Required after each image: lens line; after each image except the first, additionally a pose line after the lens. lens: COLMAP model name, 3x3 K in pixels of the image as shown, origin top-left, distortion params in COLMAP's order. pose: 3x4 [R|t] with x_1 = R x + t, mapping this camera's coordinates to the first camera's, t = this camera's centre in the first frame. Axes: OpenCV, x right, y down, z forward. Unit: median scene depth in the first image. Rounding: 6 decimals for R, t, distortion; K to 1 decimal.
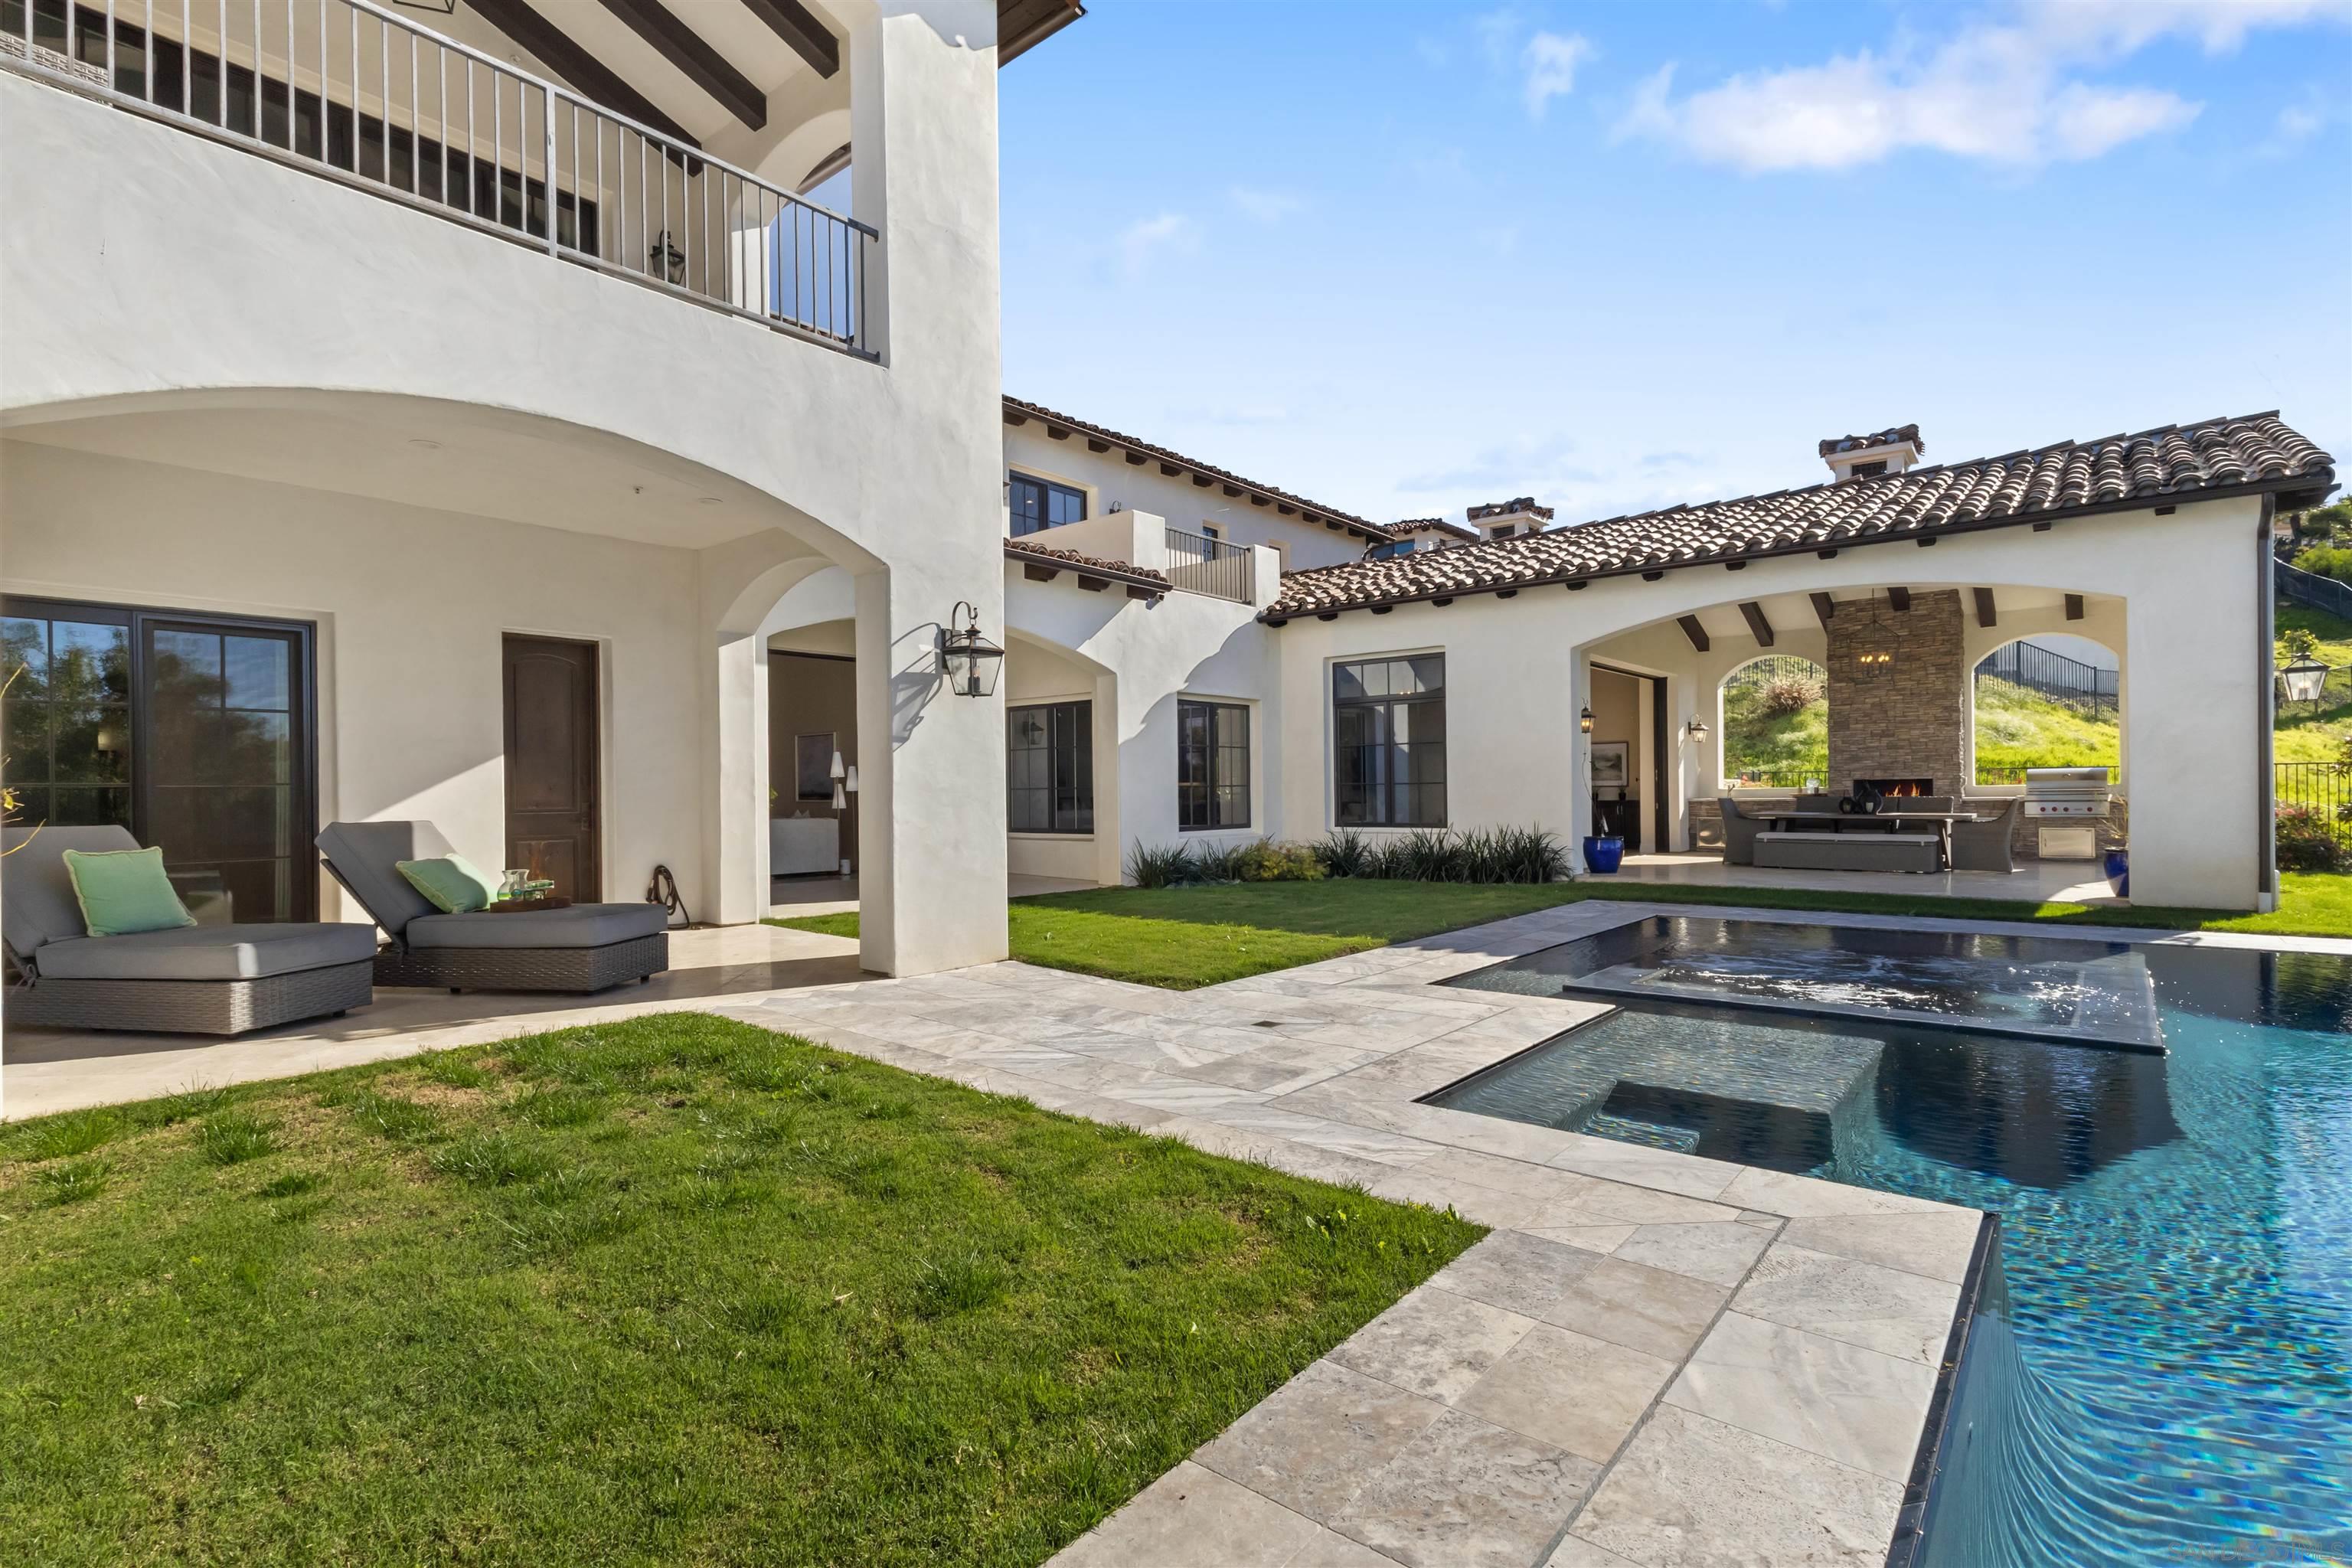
lens RADIAL K [[1084.4, 0, 1174.2], [0, 1084.4, 793.8], [0, 0, 1]] dist [0.005774, 0.000005]
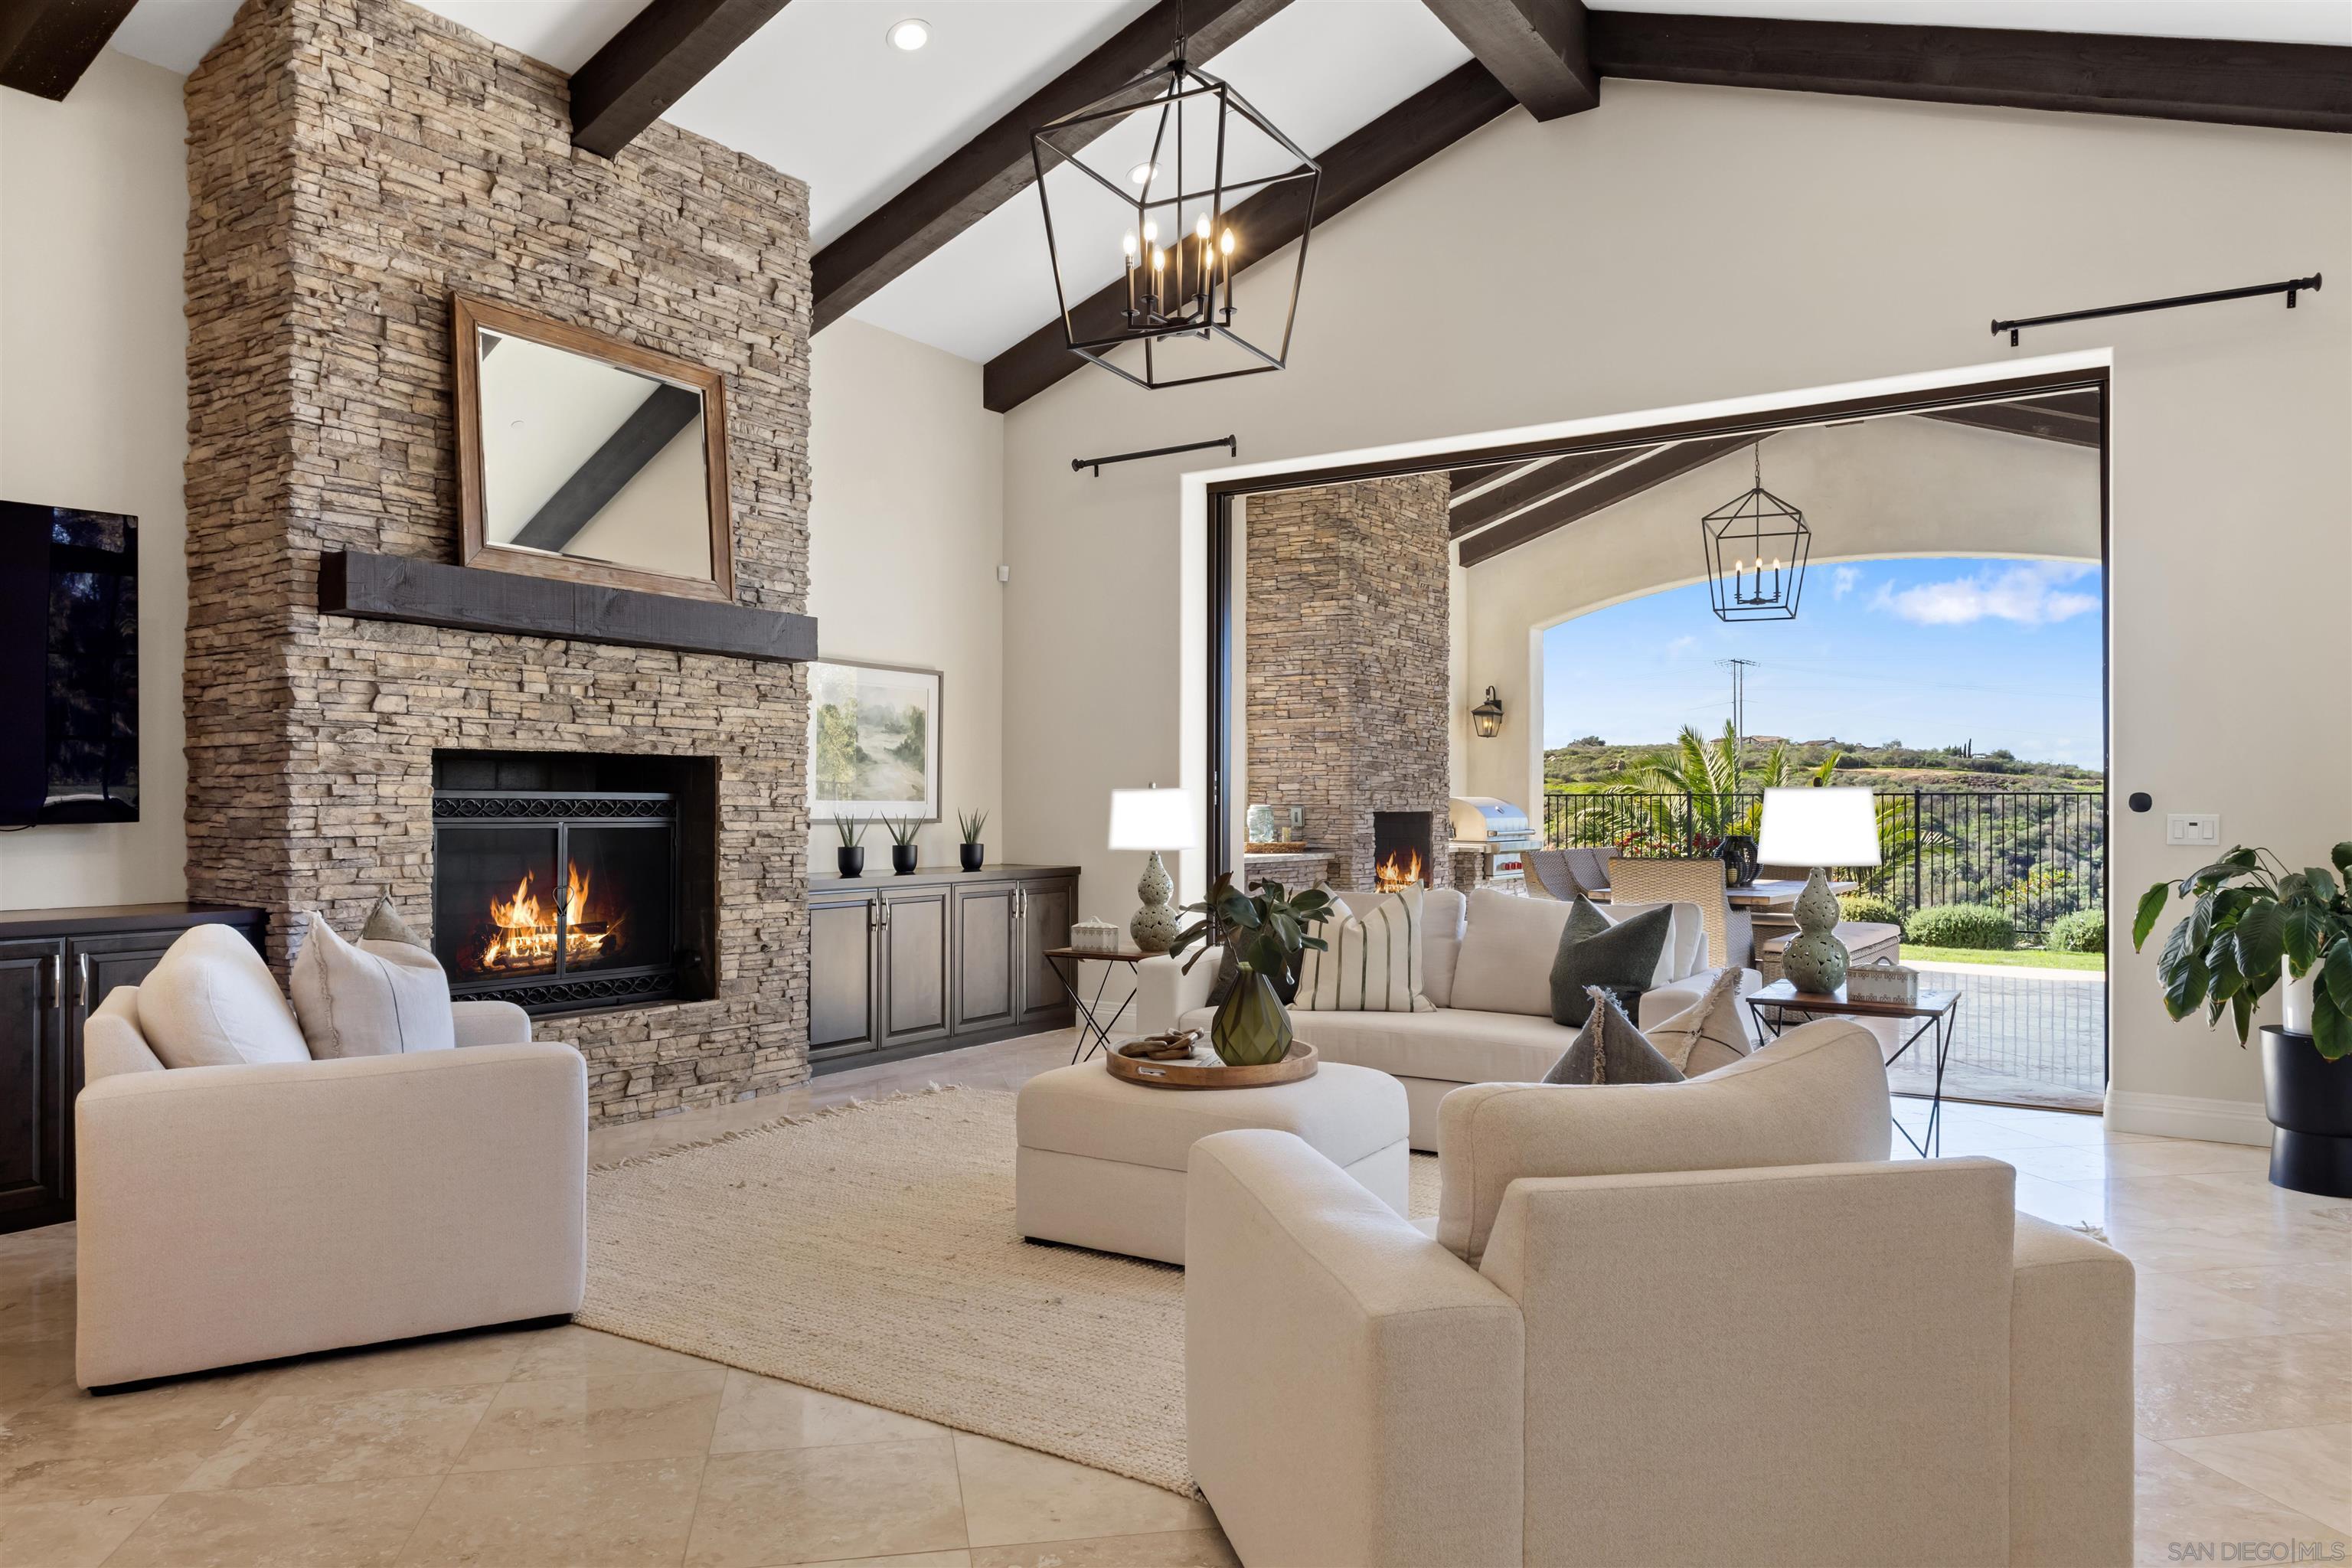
lens RADIAL K [[1544.1, 0, 1168.4], [0, 1544.1, 798.0], [0, 0, 1]] dist [-0.007355, -0.001198]
pose [[-0.100514, 0.019659, 0.994741, -0.010568], [-0.004186, 0.999788, -0.020181, -0.005597], [-0.994927, -0.006192, -0.100410, 1.266691]]
